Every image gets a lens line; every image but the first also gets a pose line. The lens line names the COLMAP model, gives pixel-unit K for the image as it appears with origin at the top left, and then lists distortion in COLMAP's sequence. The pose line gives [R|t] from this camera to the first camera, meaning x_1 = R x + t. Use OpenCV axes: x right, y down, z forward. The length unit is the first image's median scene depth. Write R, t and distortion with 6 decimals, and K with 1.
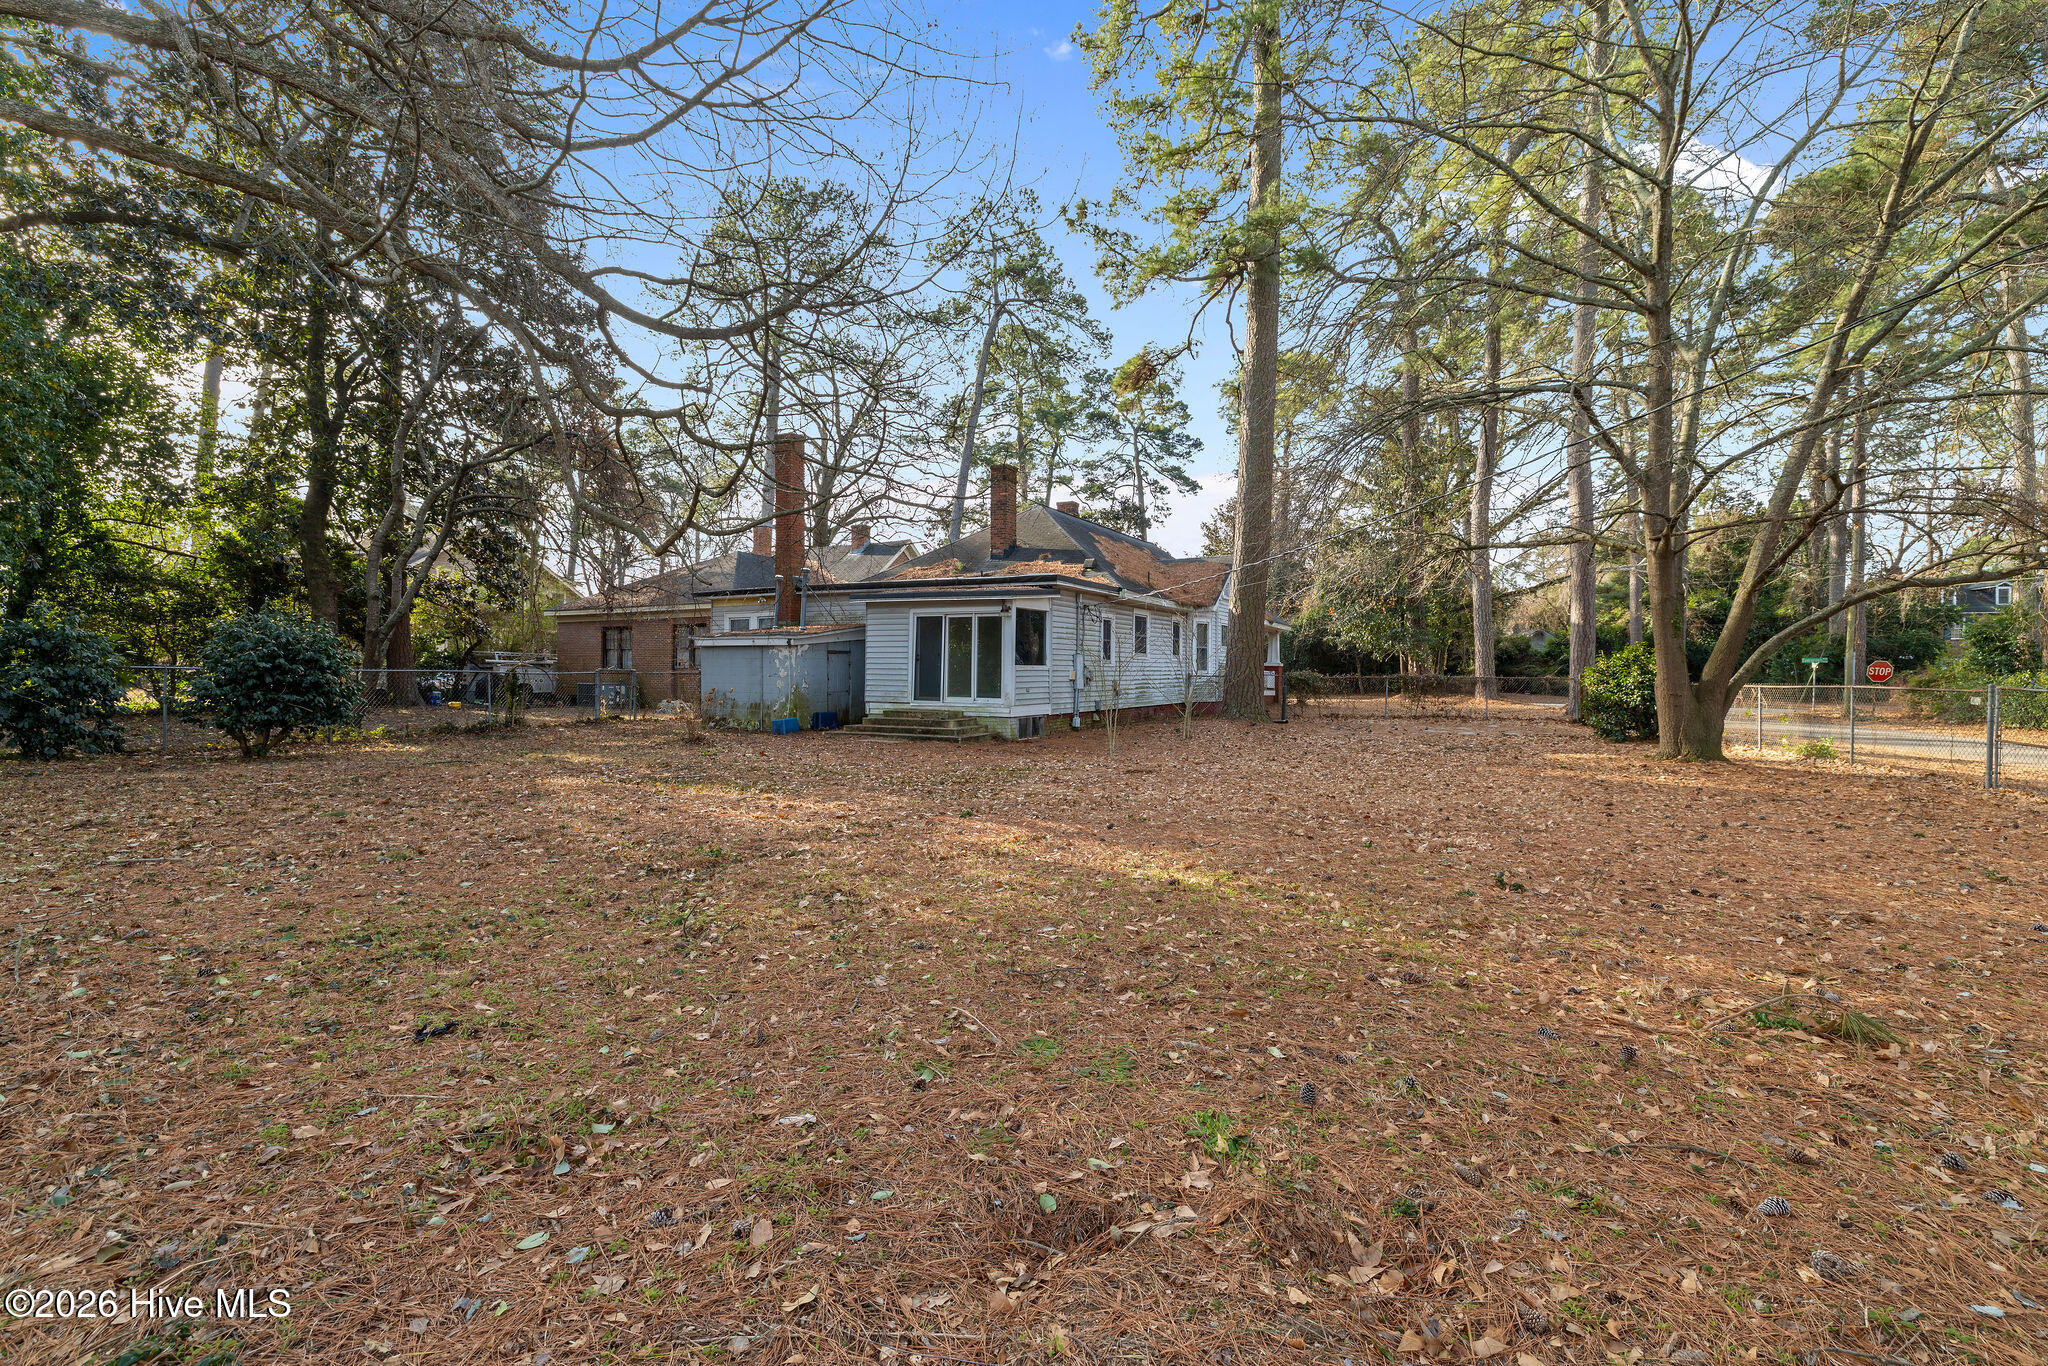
lens RADIAL K [[882.9, 0, 1030.3], [0, 882.9, 682.7], [0, 0, 1]] dist [-0.000944, -0.000107]
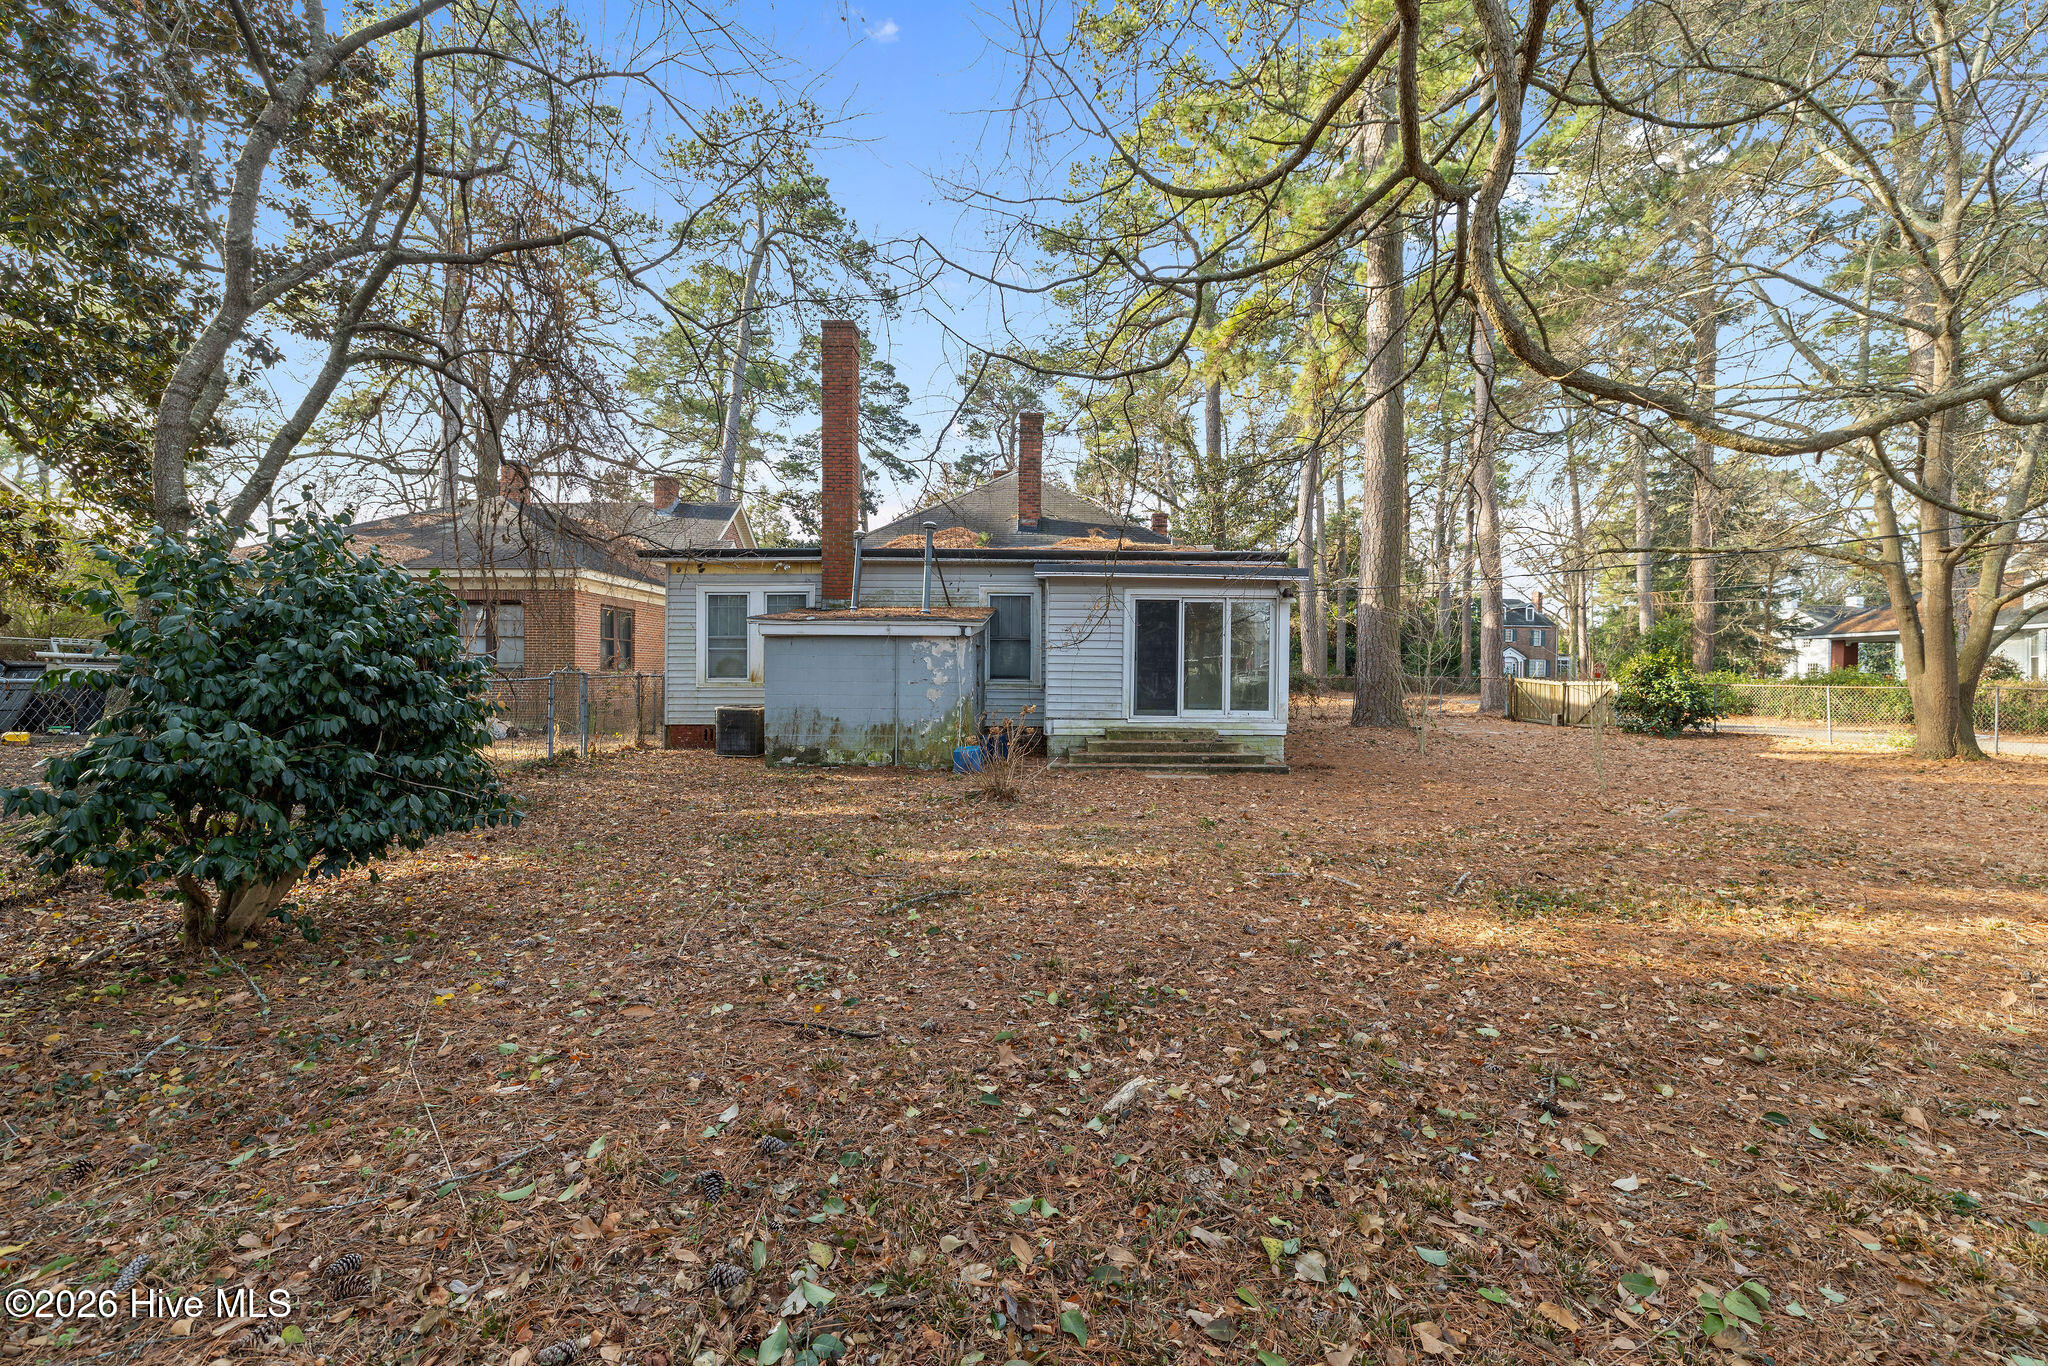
lens RADIAL K [[882.9, 0, 1021.5], [0, 882.9, 680.3], [0, 0, 1]] dist [-0.000944, -0.000107]
pose [[0.903576, -0.004899, 0.428400, -0.498508], [0.003565, 0.999986, 0.003918, -0.011484], [-0.428414, -0.002013, 0.903581, 0.365895]]
